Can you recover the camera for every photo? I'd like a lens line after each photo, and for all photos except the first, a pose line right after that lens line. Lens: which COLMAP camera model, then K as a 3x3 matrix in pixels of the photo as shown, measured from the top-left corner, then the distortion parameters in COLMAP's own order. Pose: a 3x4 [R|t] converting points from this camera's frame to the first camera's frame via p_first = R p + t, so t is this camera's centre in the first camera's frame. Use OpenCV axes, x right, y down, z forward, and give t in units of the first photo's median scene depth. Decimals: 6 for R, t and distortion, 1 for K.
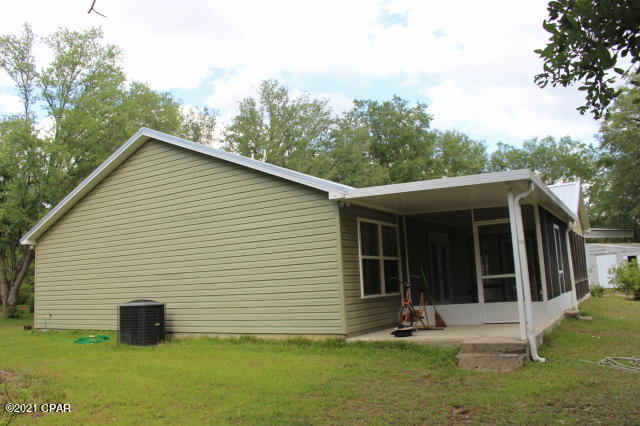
lens RADIAL K [[533.2, 0, 316.1], [0, 533.2, 213.3], [0, 0, 1]] dist [-0.159415, 0.141574]
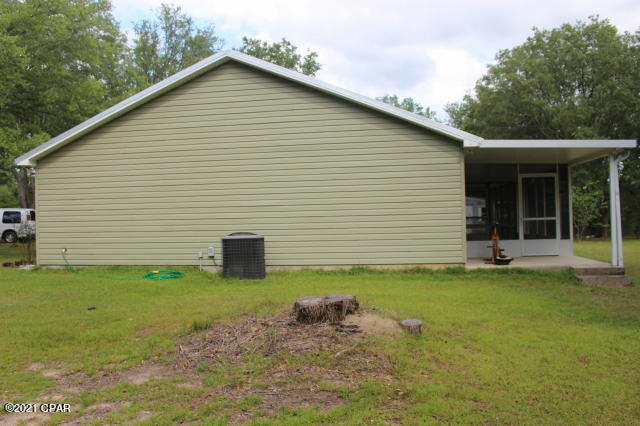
lens RADIAL K [[533.2, 0, 316.1], [0, 533.2, 213.3], [0, 0, 1]] dist [-0.159415, 0.141574]
pose [[0.919165, 0.034209, 0.392385, -0.612861], [-0.076814, 0.992661, 0.093396, 0.030640], [-0.386311, -0.115988, 0.915047, 0.062390]]
